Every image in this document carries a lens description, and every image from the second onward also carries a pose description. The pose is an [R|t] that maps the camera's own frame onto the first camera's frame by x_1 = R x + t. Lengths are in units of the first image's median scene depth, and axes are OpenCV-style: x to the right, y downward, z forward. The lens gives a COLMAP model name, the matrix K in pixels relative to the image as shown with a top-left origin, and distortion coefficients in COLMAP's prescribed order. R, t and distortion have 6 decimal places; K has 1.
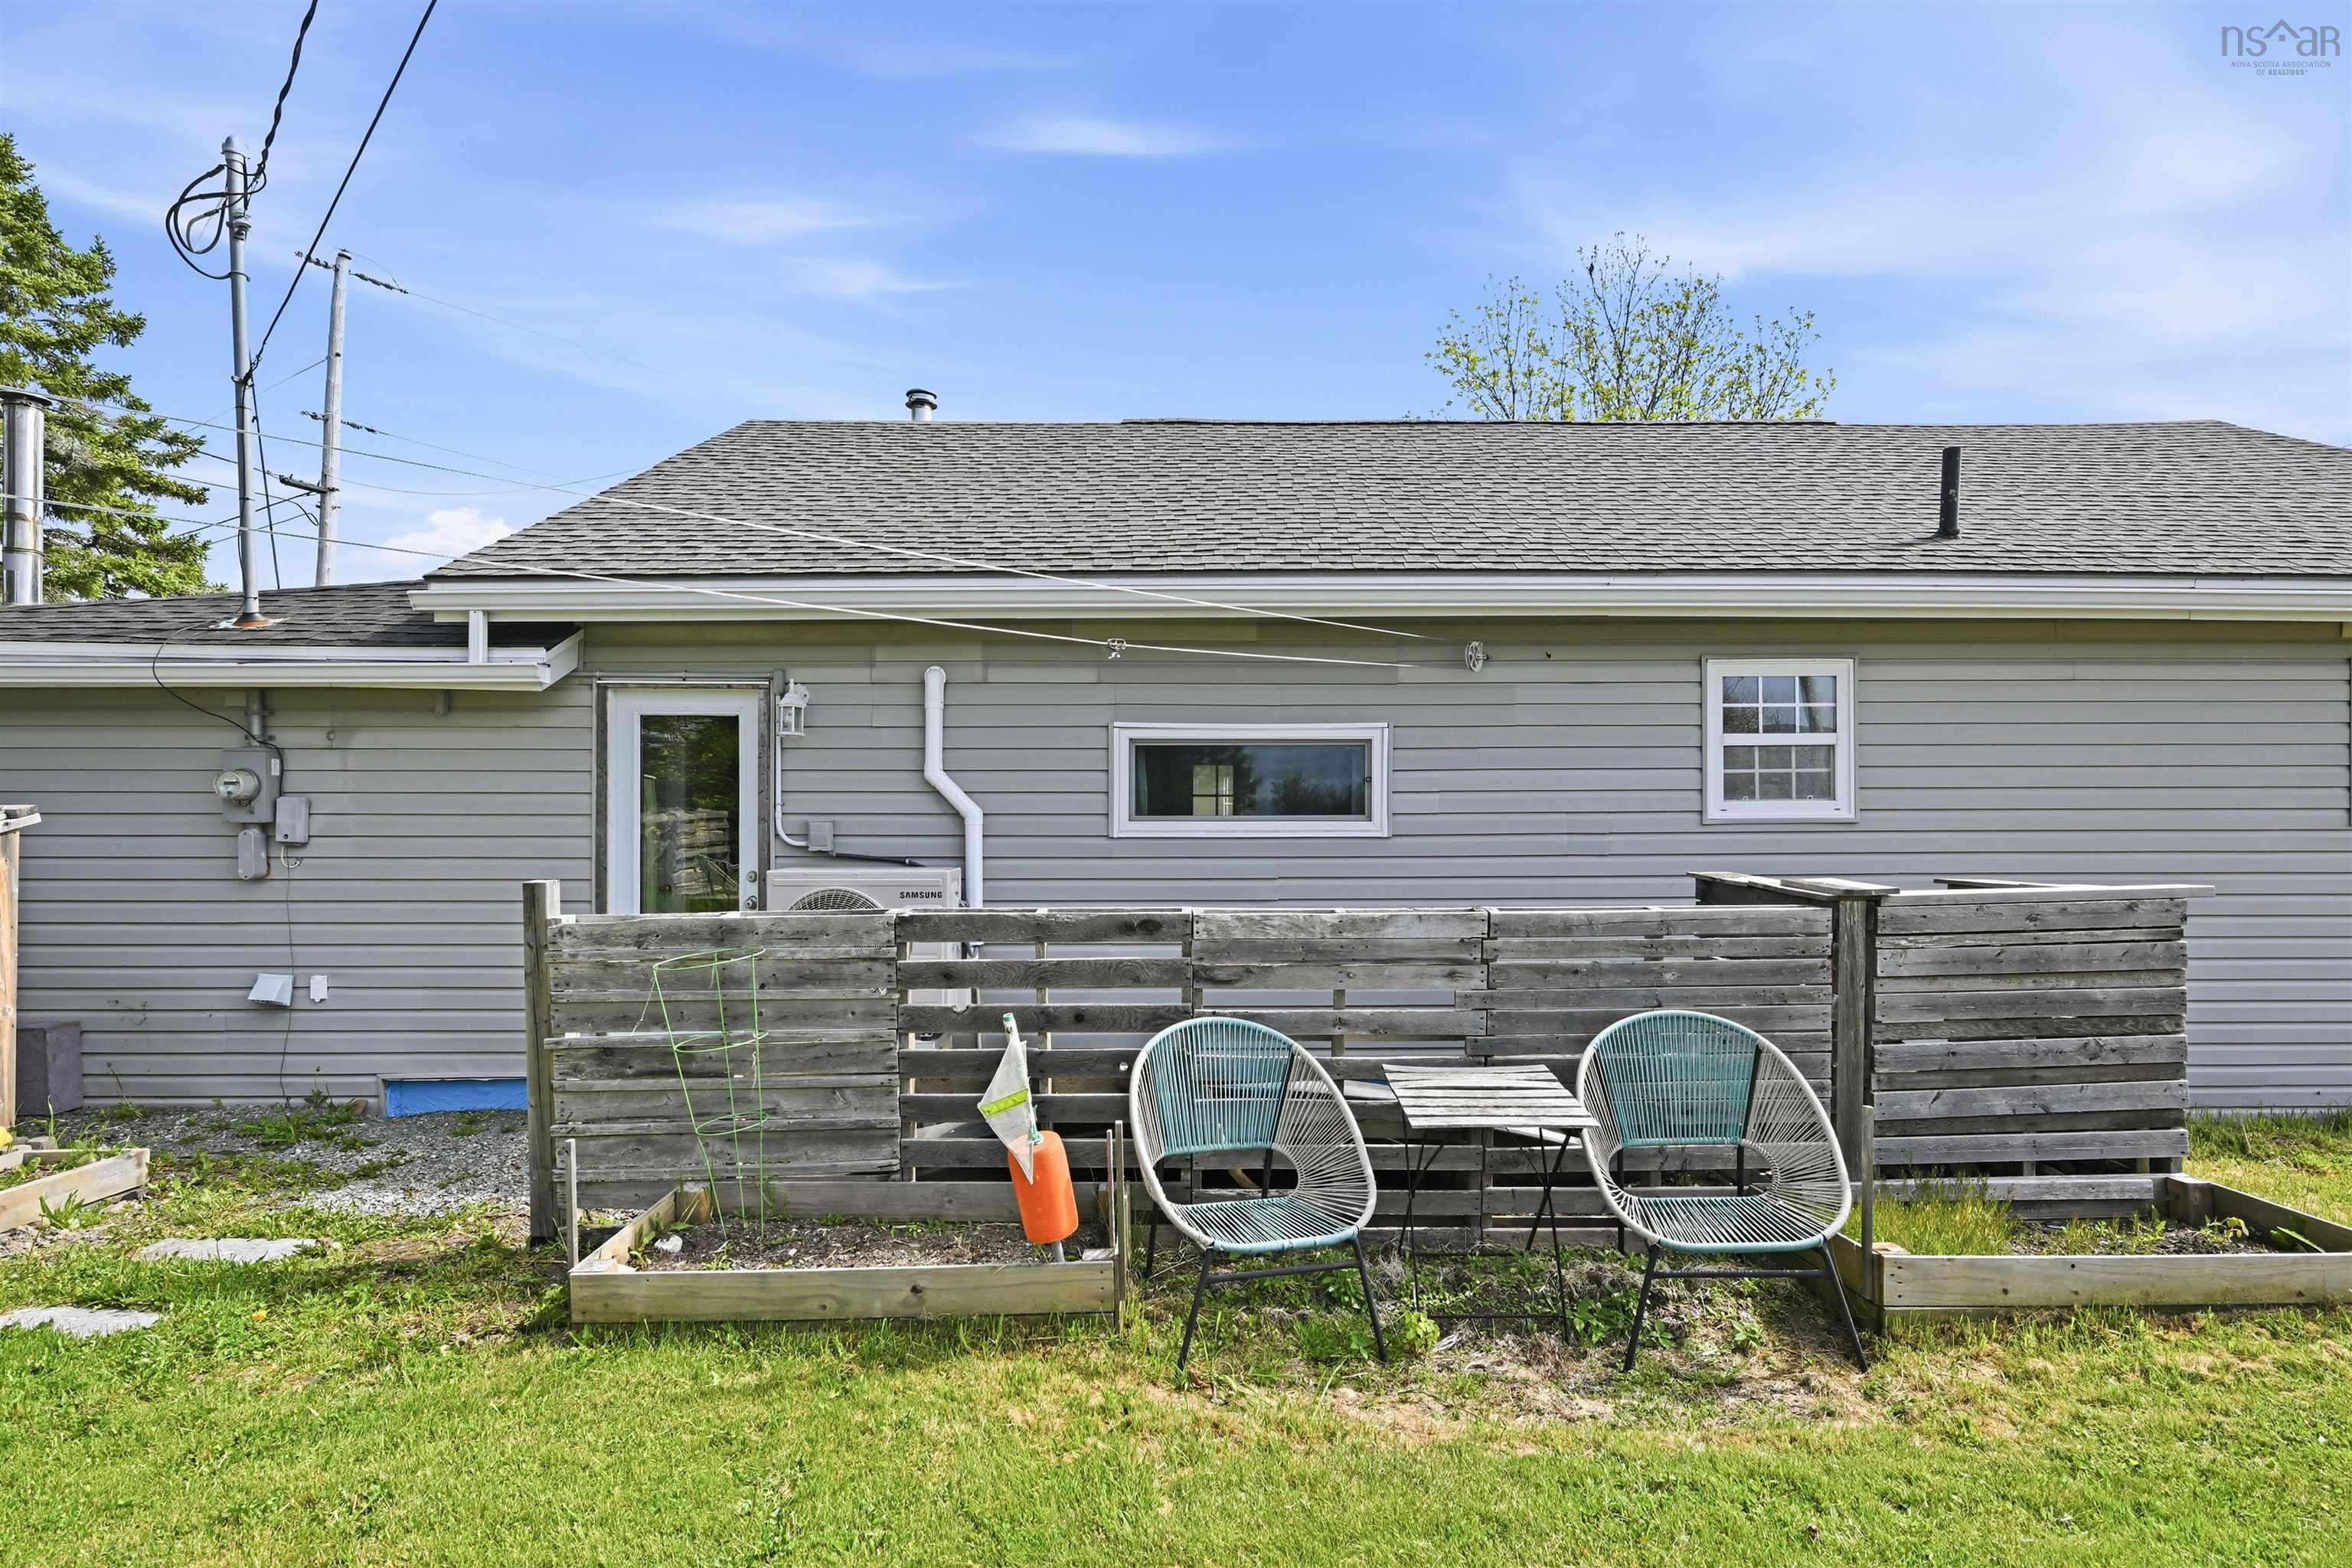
lens RADIAL K [[1210.0, 0, 1176.0], [0, 1210.0, 784.0], [0, 0, 1]] dist [0.001109, 0.001087]
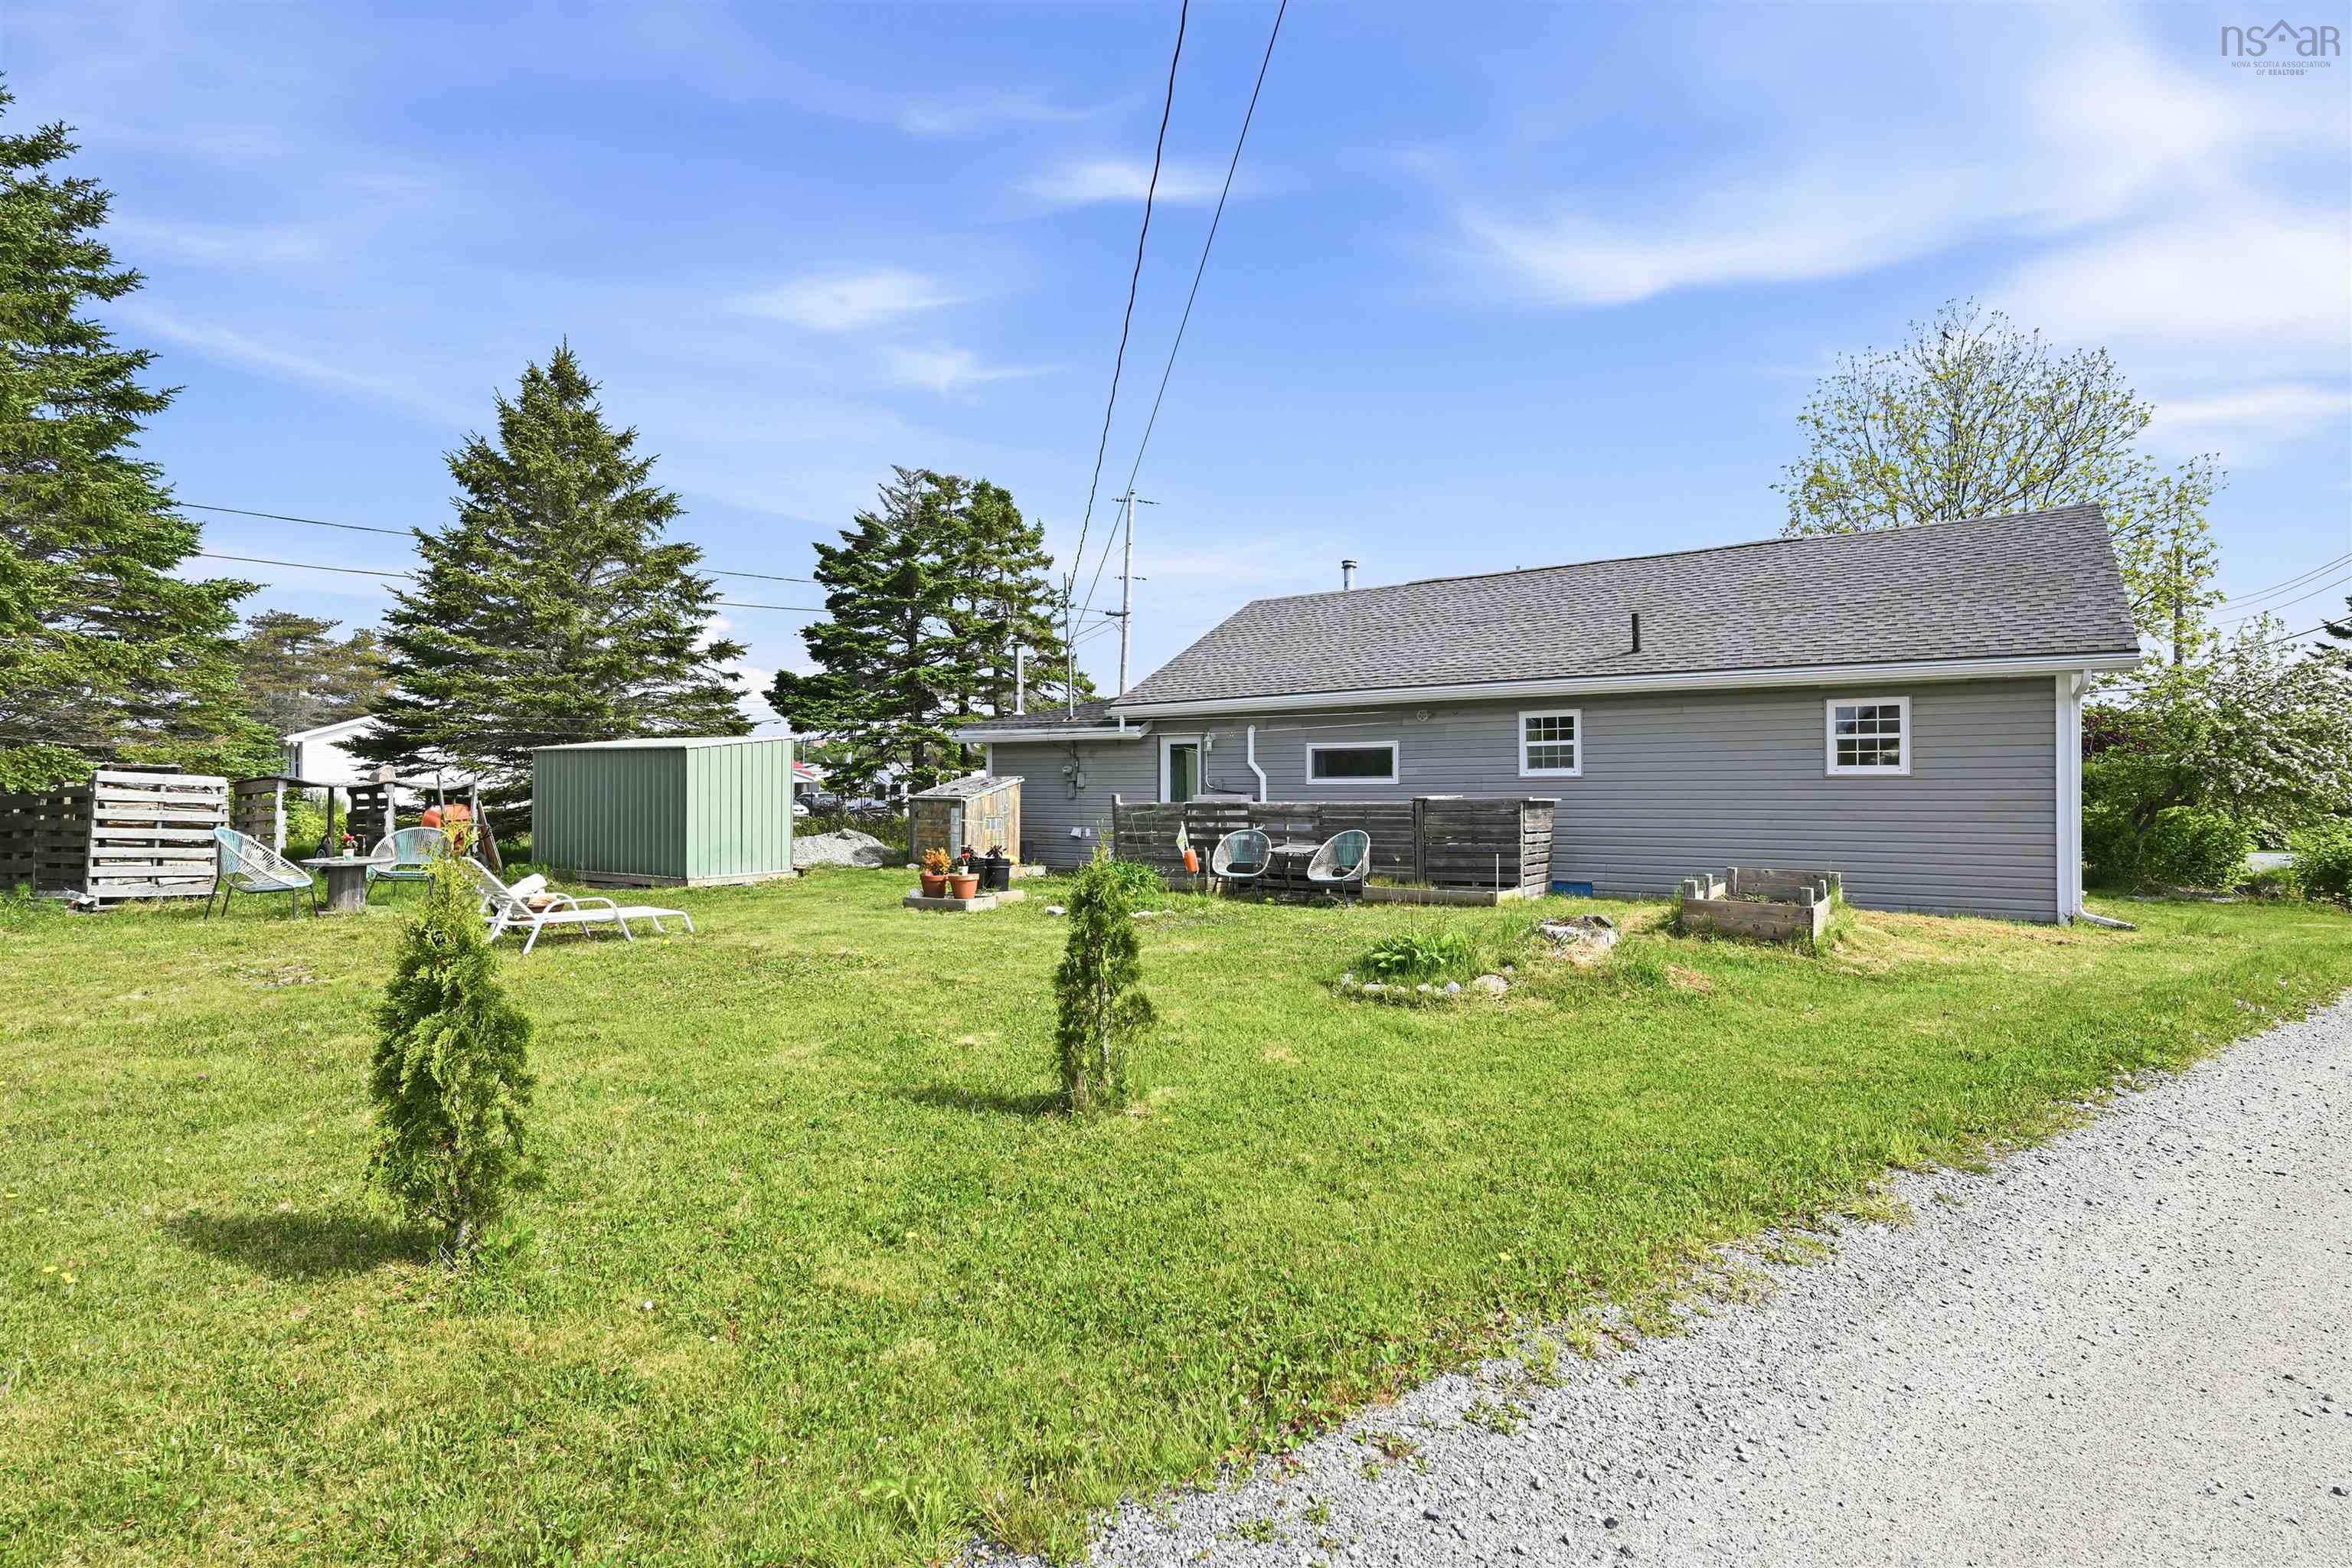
lens RADIAL K [[1133.1, 0, 1176.0], [0, 1133.1, 784.0], [0, 0, 1]] dist [0.000238, 0.000048]
pose [[0.814972, -0.003616, -0.579489, 1.218733], [0.023965, 0.999335, 0.027467, -0.036183], [0.579004, -0.036272, 0.814517, -1.310689]]
